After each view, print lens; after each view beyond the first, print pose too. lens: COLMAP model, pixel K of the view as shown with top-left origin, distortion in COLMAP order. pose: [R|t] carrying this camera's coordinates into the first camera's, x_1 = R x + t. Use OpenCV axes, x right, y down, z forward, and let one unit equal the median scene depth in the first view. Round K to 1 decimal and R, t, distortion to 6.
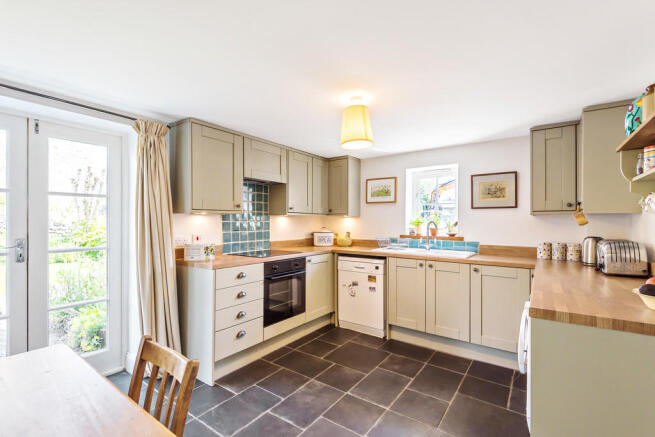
lens RADIAL K [[299.9, 0, 327.5], [0, 299.9, 222.2], [0, 0, 1]] dist [0.015828, -0.002079]
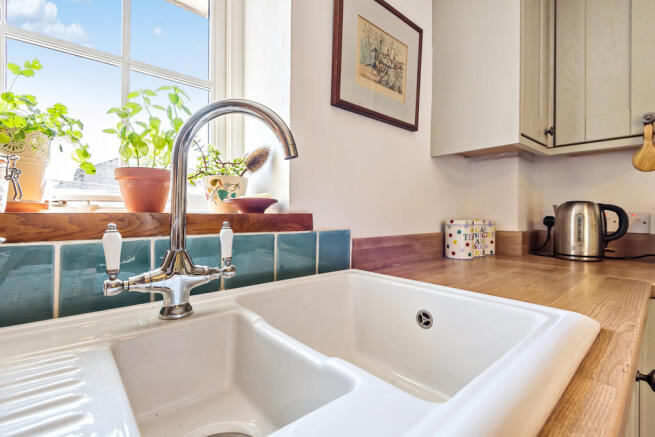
lens RADIAL K [[299.9, 0, 333.8], [0, 299.9, 208.0], [0, 0, 1]] dist [0.015828, -0.002079]
pose [[0.209220, 0.008781, 0.977829, 0.227774], [-0.005080, 0.999956, -0.007893, 0.047839], [-0.977855, -0.003316, 0.209256, 0.953722]]
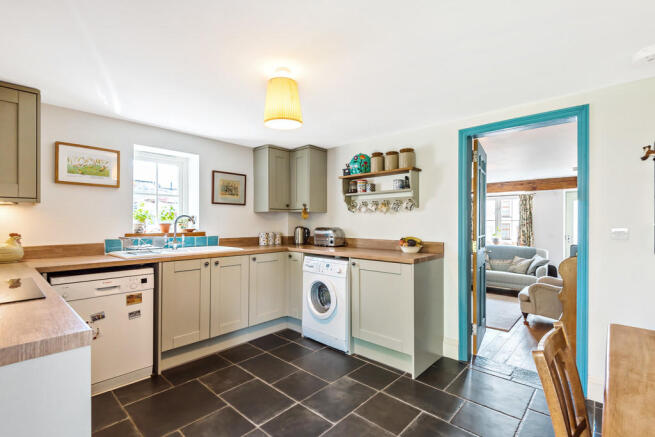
lens RADIAL K [[299.9, 0, 331.2], [0, 299.9, 221.8], [0, 0, 1]] dist [0.015828, -0.002079]
pose [[0.102521, -0.003541, 0.994725, -0.490724], [0.000432, 0.999994, 0.003515, 0.013027], [-0.994731, 0.000069, 0.102521, 0.501809]]
